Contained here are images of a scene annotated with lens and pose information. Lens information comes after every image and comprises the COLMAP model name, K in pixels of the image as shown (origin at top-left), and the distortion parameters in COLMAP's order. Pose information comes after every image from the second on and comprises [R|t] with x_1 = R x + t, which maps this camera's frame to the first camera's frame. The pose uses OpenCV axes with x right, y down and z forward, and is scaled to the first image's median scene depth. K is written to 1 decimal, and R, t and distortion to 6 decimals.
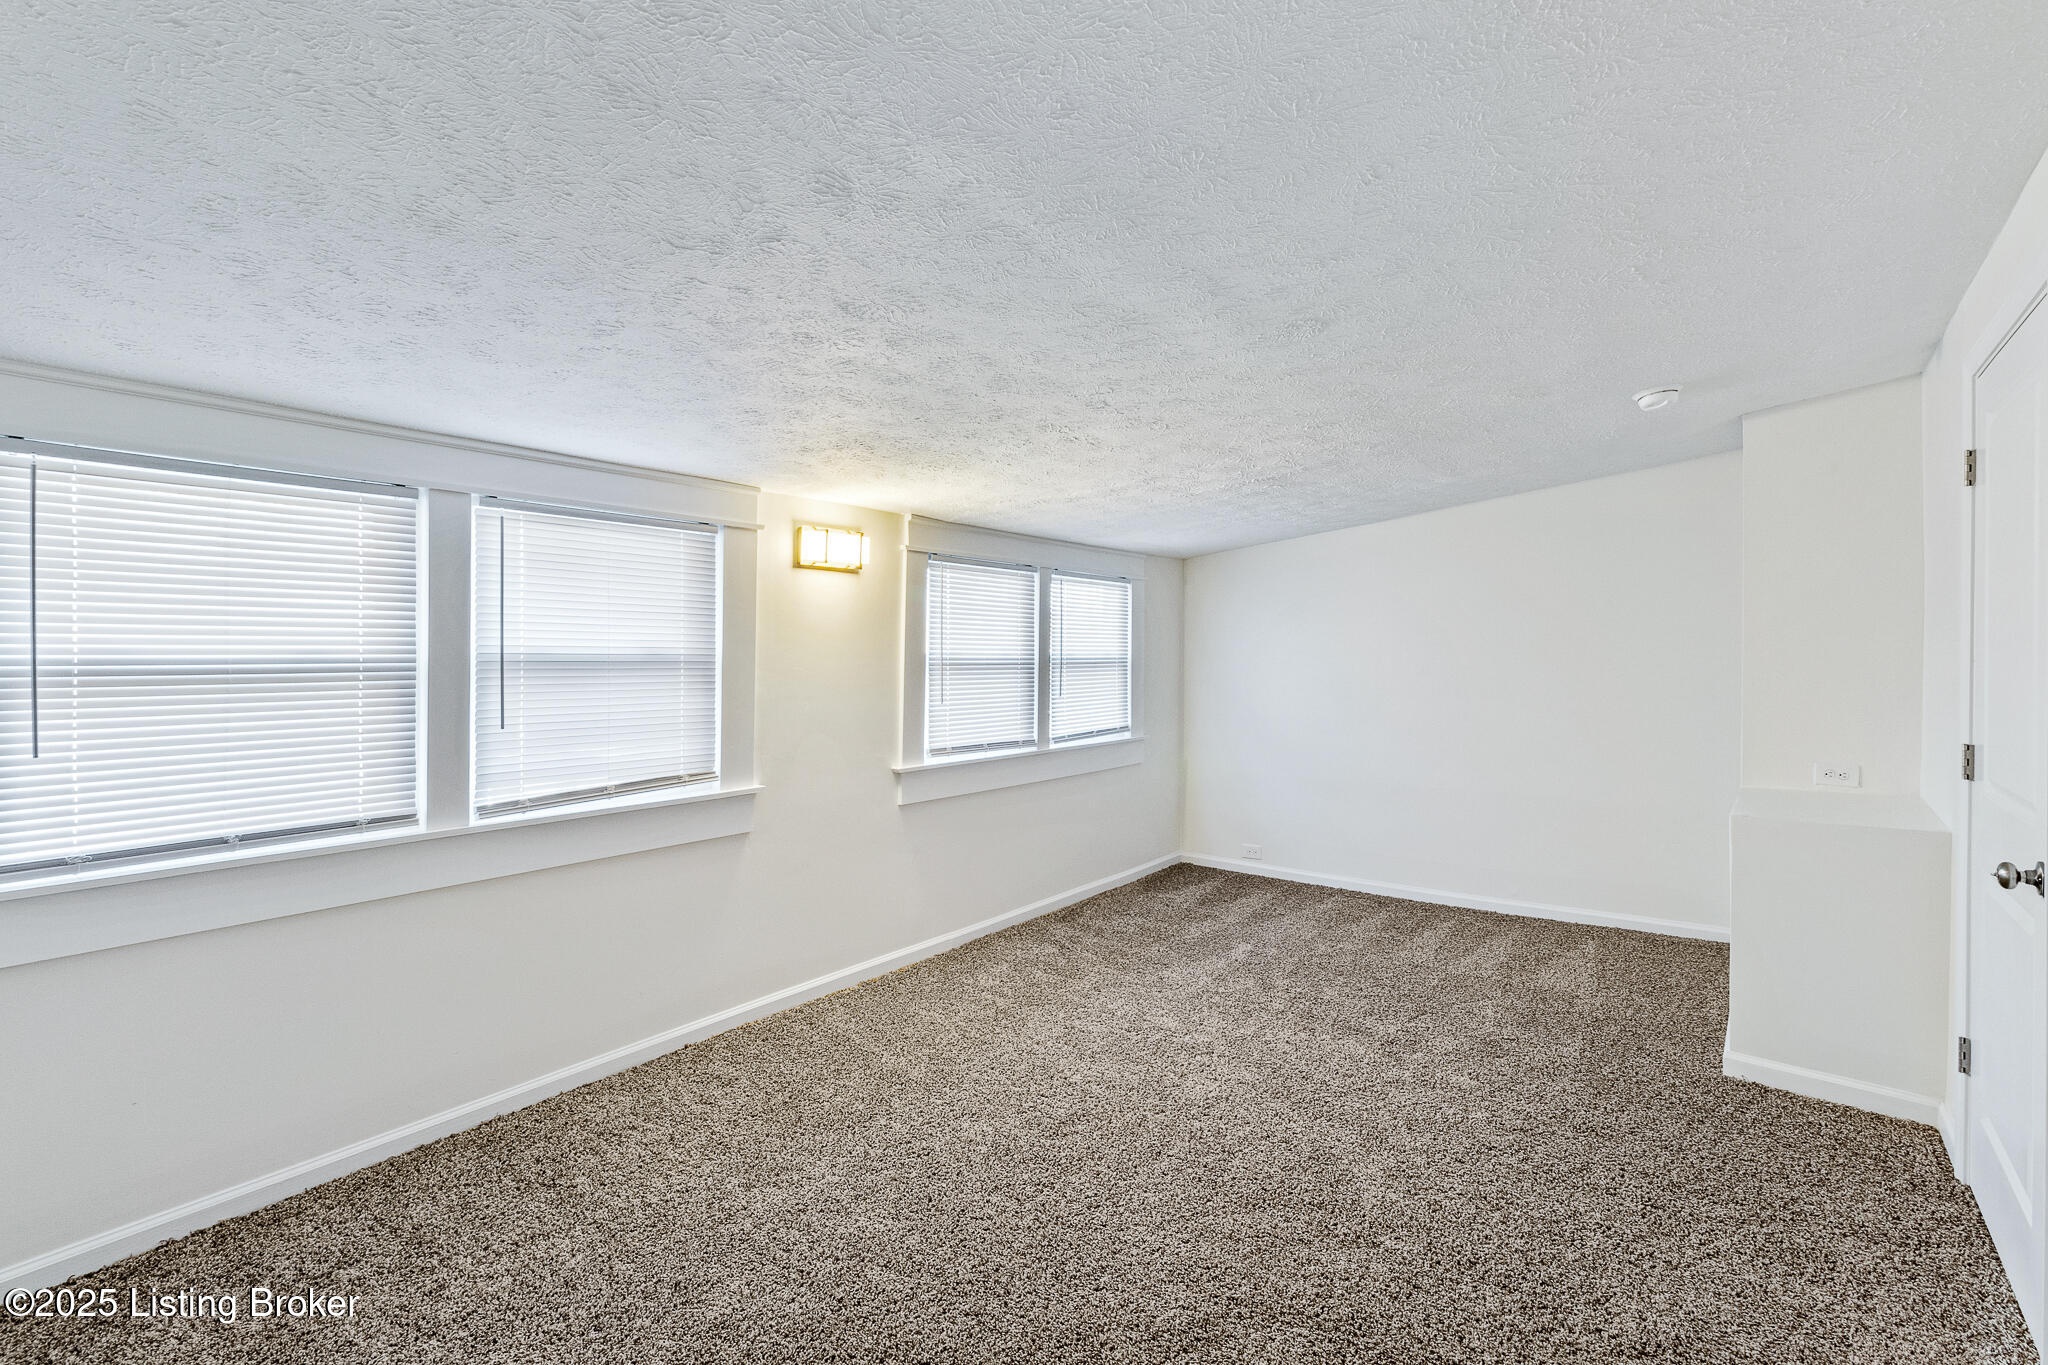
lens RADIAL K [[968.1, 0, 1023.8], [0, 968.1, 658.8], [0, 0, 1]] dist [-0.002254, -0.000406]
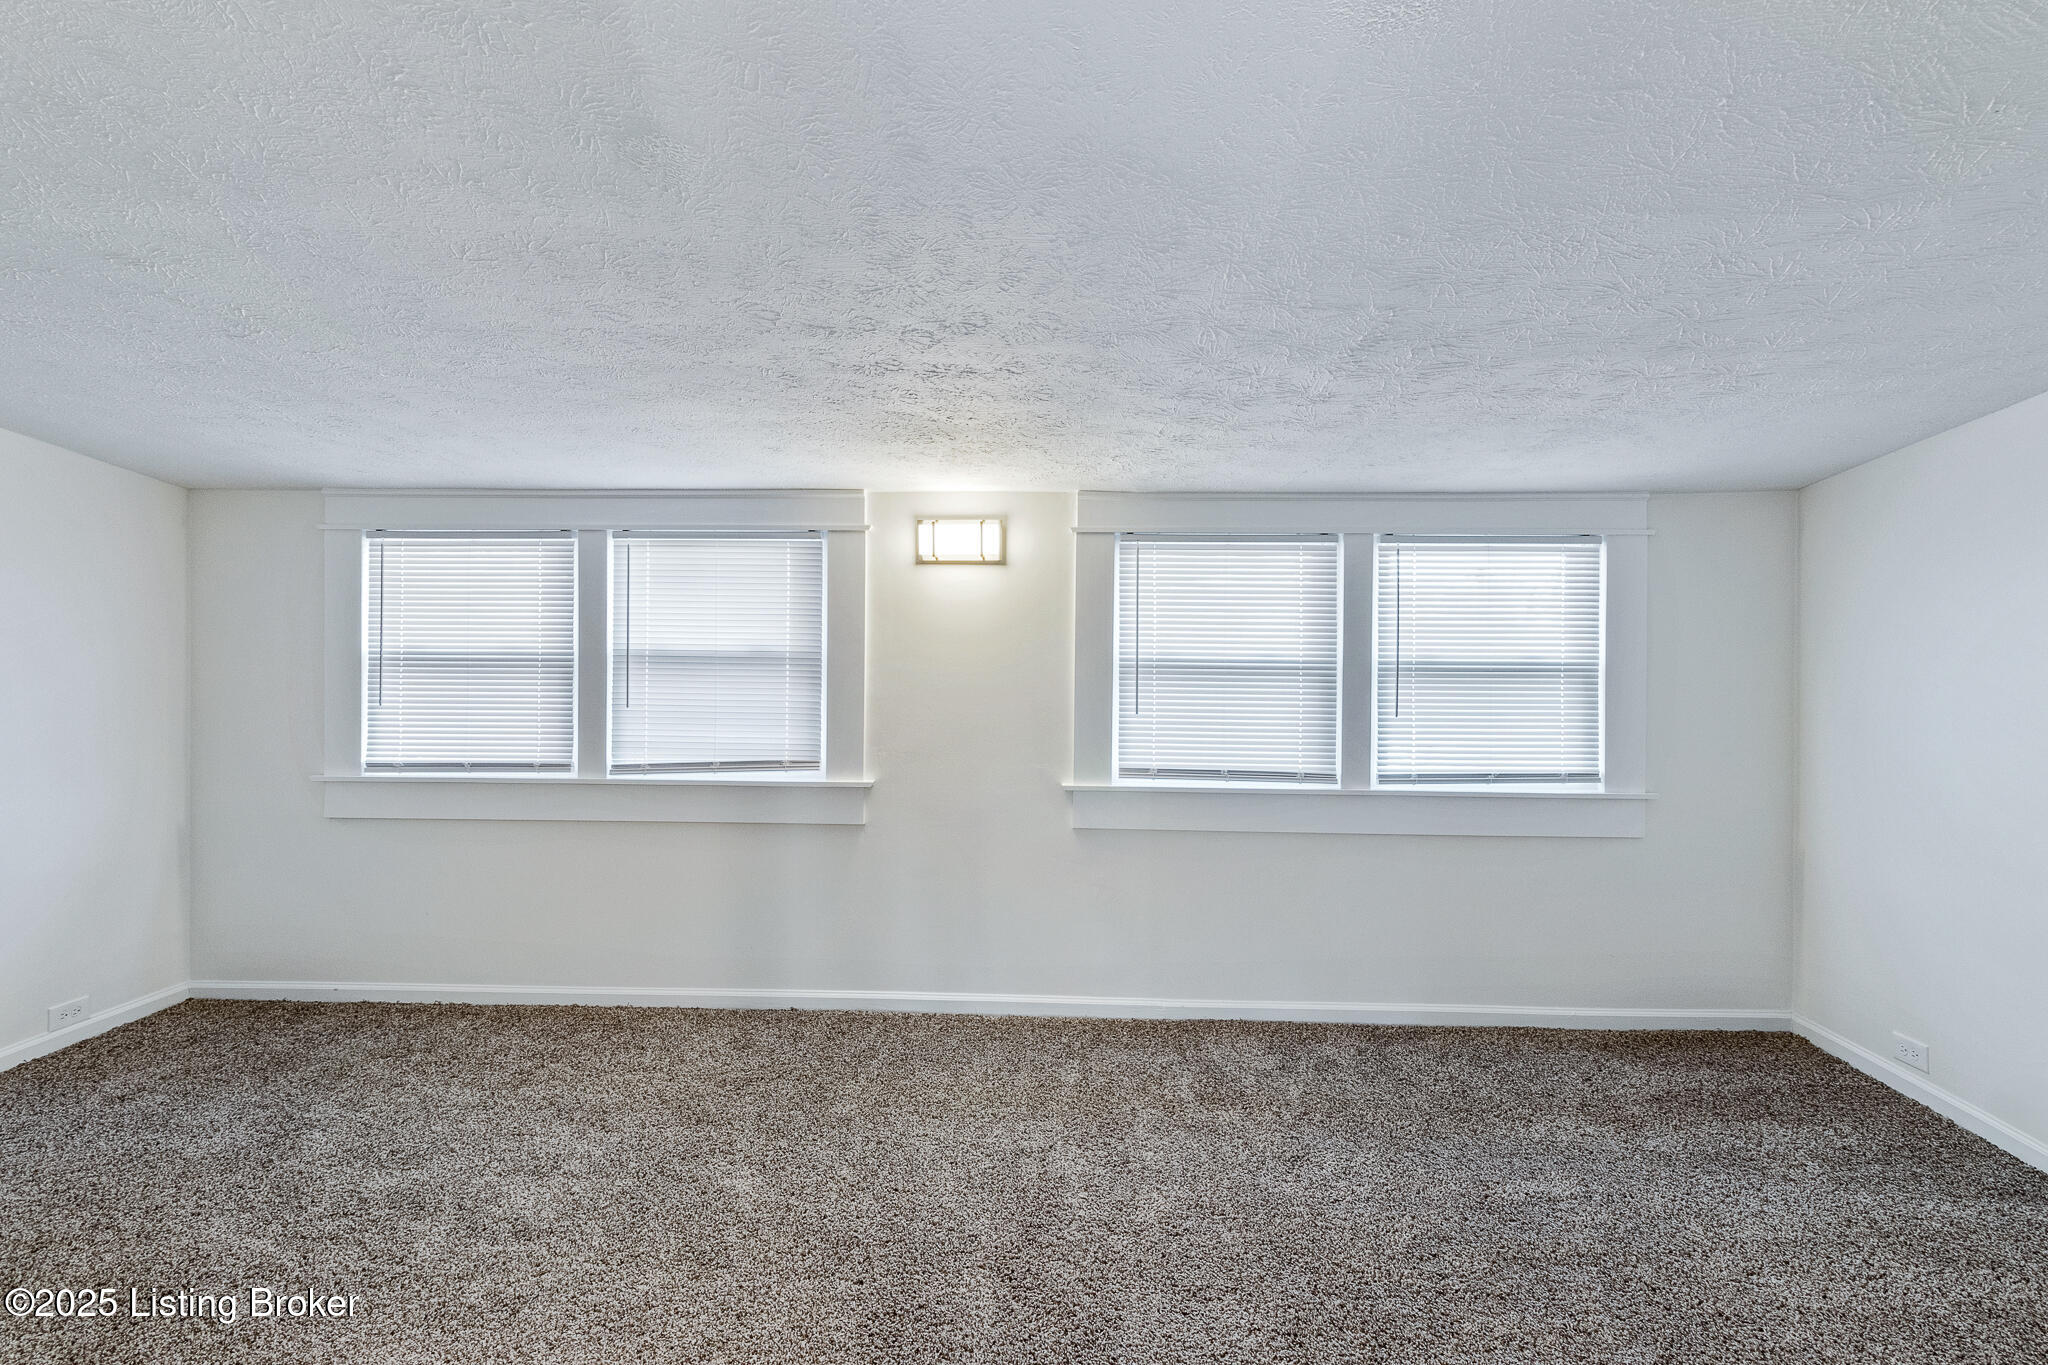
lens RADIAL K [[922.5, 0, 1027.5], [0, 922.5, 673.0], [0, 0, 1]] dist [0.000145, 0.000006]
pose [[0.560839, 0.000138, -0.827925, 0.619657], [-0.012207, 0.999893, -0.008103, 0.023080], [0.827835, 0.014651, 0.560780, 0.584740]]
